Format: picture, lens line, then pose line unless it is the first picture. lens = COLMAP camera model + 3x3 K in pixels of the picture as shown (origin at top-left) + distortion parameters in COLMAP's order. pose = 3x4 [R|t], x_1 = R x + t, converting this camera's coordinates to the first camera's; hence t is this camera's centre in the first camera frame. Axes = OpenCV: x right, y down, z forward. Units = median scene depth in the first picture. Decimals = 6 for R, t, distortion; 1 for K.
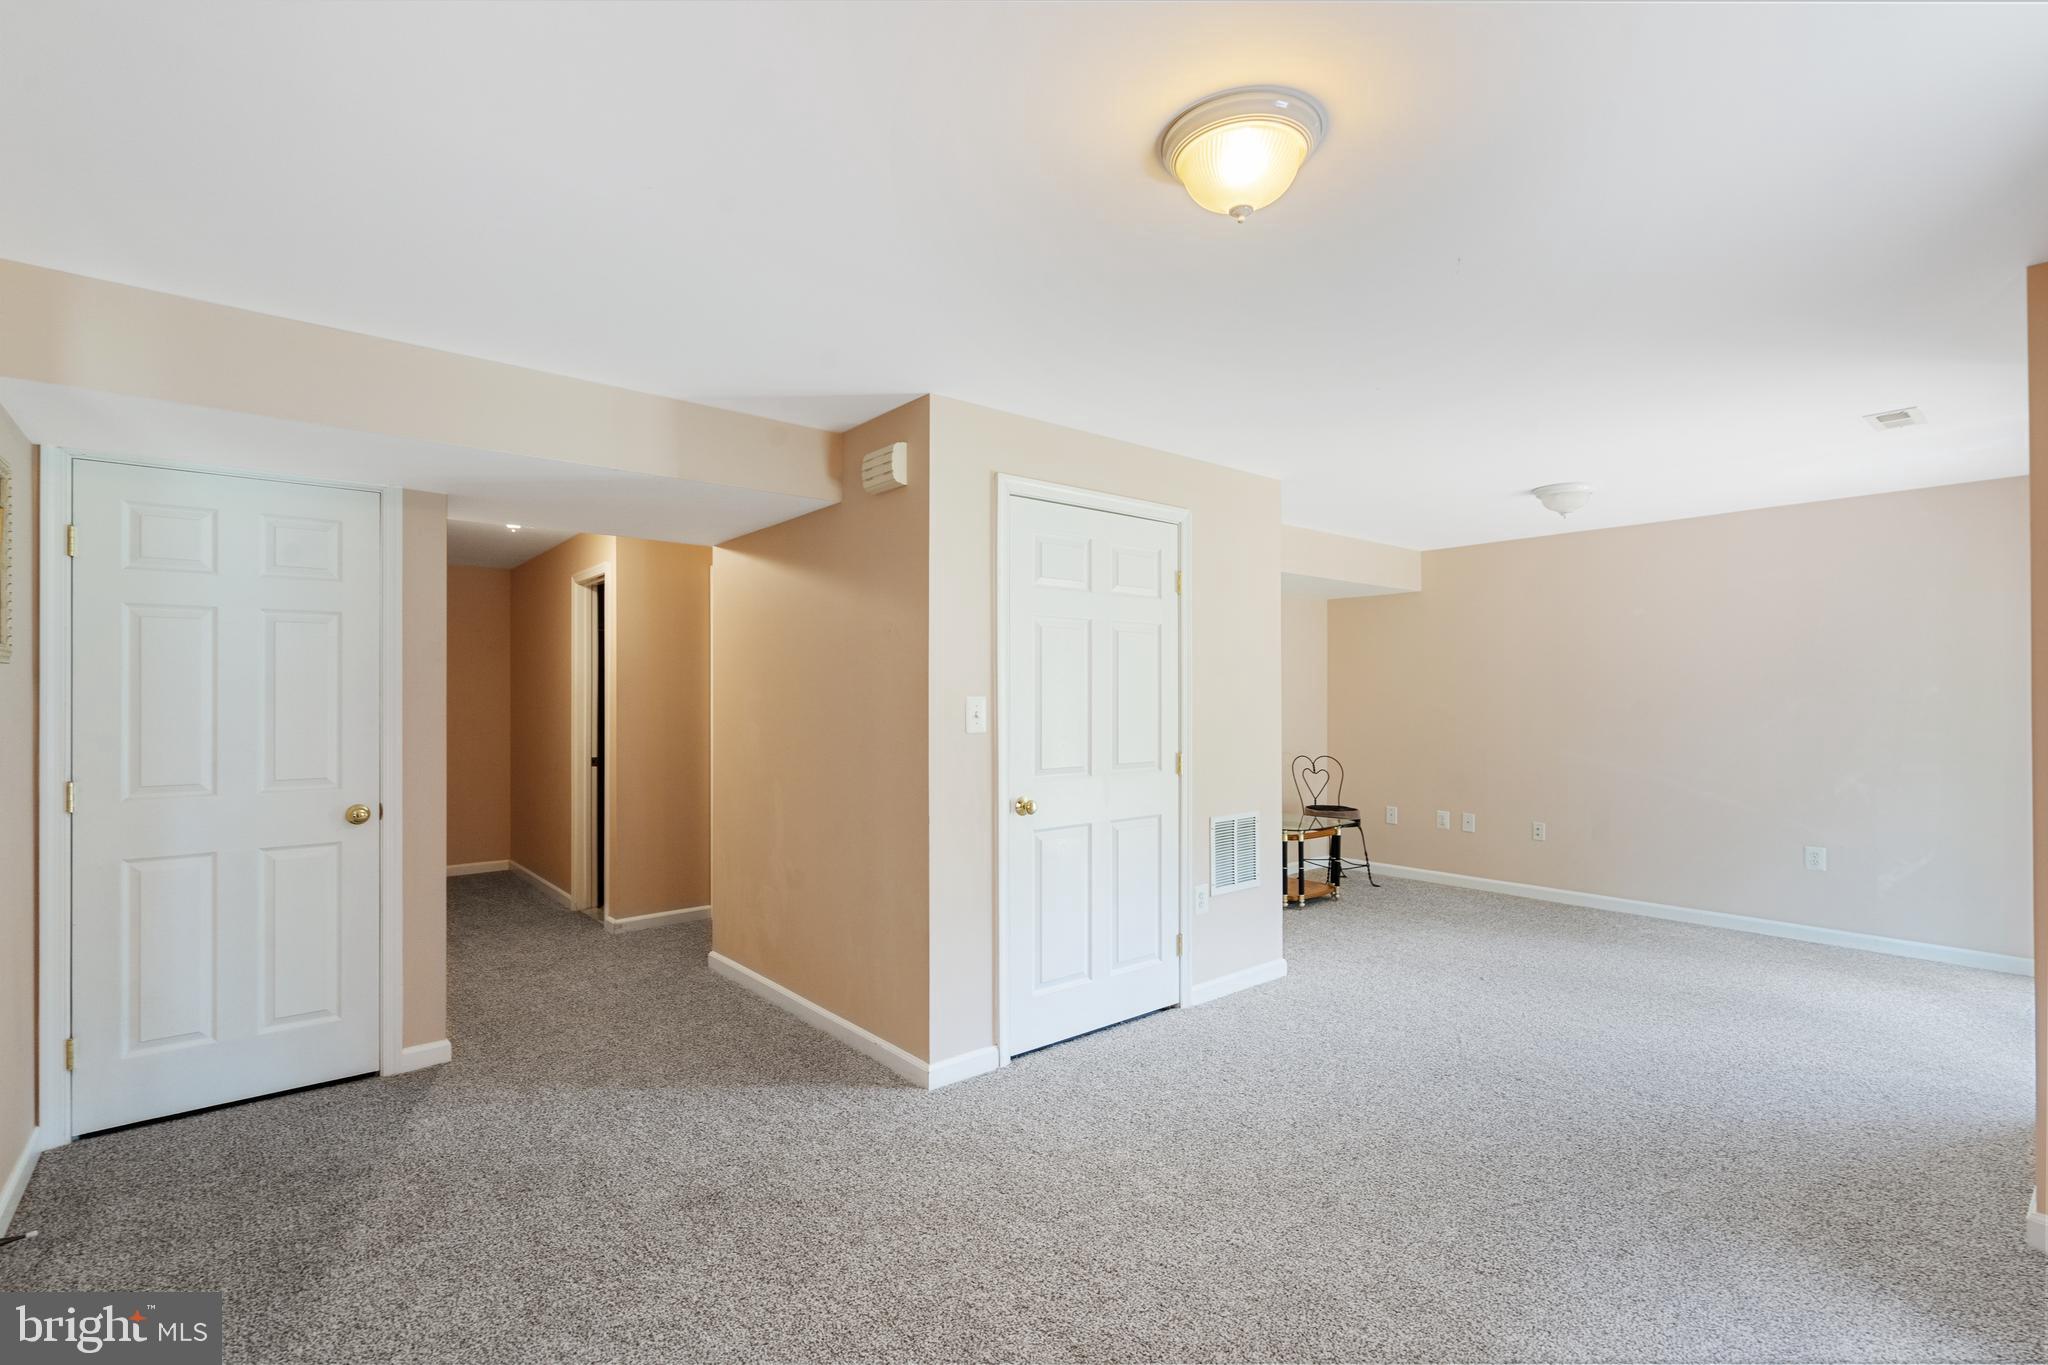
lens RADIAL K [[943.8, 0, 1021.2], [0, 943.8, 690.8], [0, 0, 1]] dist [-0.011626, 0.000651]
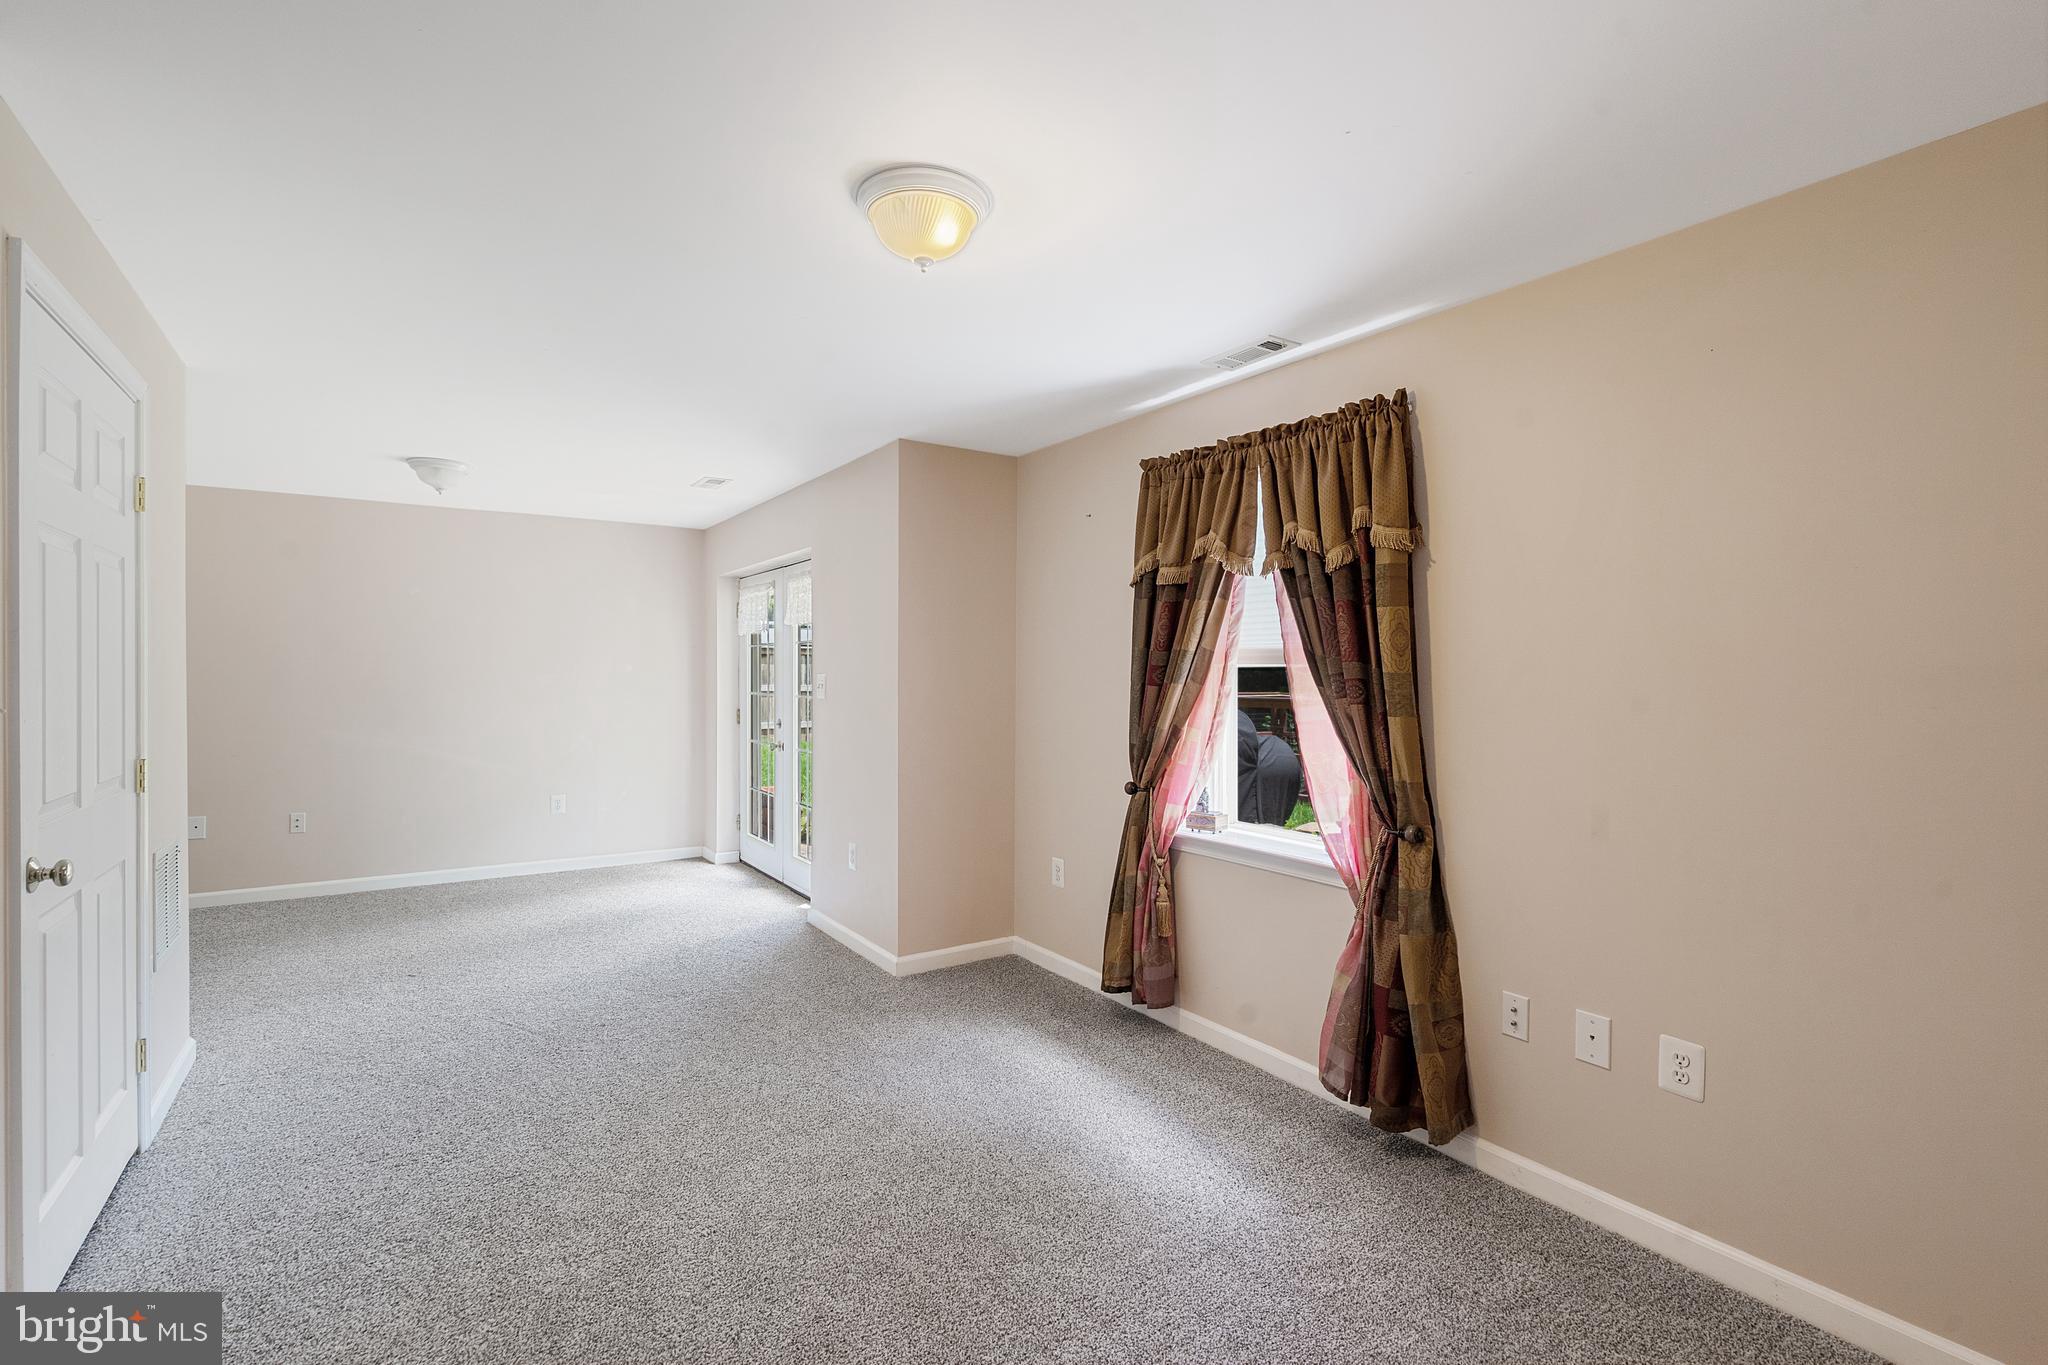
lens RADIAL K [[943.8, 0, 1022.5], [0, 943.8, 674.2], [0, 0, 1]] dist [-0.011626, 0.000651]
pose [[0.097118, -0.002578, 0.995270, -0.352959], [-0.005417, 0.999980, 0.003119, 0.000344], [-0.995258, -0.005694, 0.097102, 0.287417]]
